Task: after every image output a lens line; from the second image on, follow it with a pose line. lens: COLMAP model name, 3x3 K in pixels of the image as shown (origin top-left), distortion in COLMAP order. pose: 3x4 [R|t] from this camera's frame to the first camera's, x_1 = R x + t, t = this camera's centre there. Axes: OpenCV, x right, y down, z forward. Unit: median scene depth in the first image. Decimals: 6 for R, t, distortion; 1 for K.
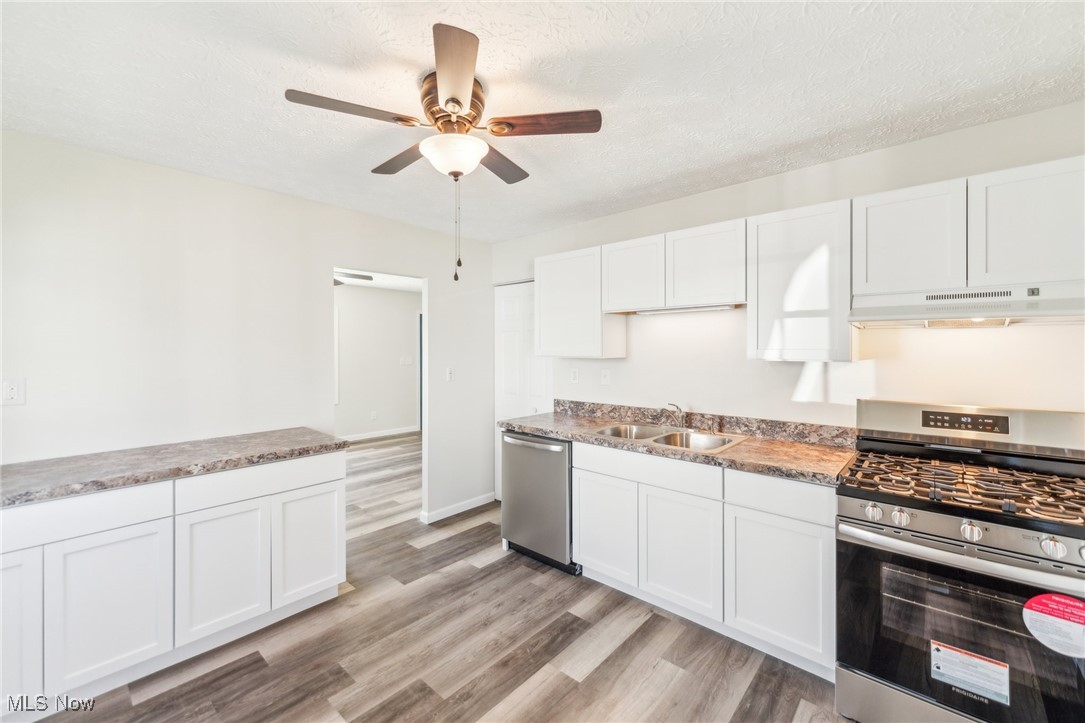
lens RADIAL K [[447.3, 0, 528.7], [0, 447.3, 349.6], [0, 0, 1]] dist [0.000122, 0.000096]
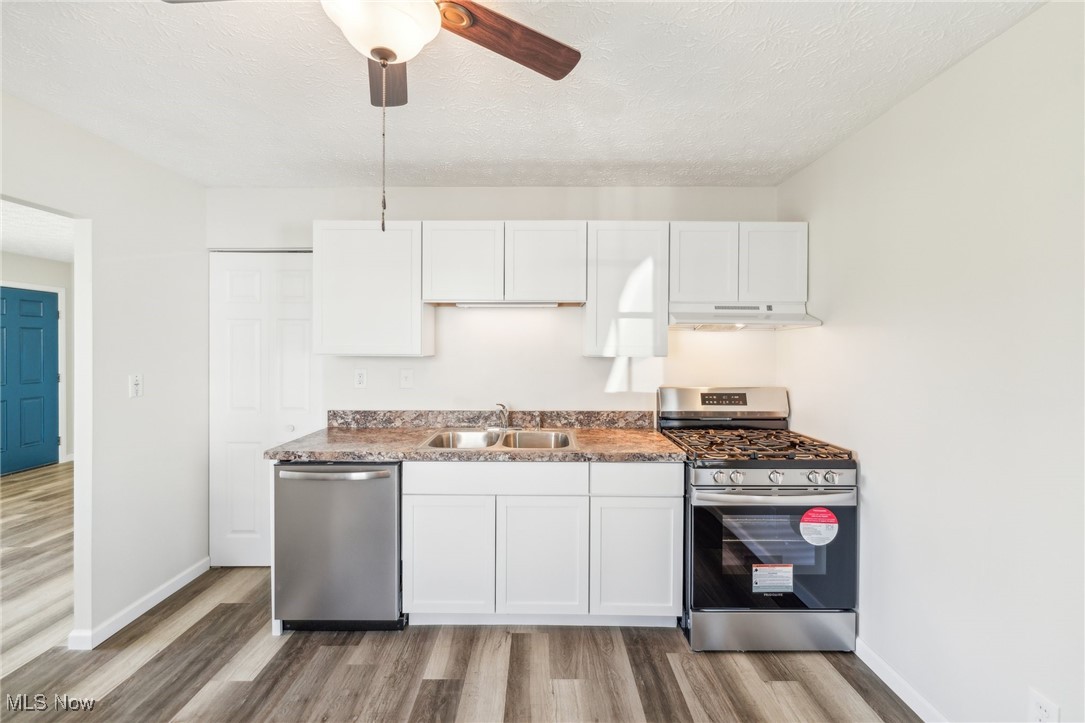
lens RADIAL K [[447.3, 0, 528.7], [0, 447.3, 349.6], [0, 0, 1]] dist [0.000122, 0.000096]
pose [[0.732521, -0.002292, 0.680741, -0.312970], [-0.002298, 0.999980, 0.005839, 0.001594], [-0.680741, -0.005842, 0.732501, 0.304911]]
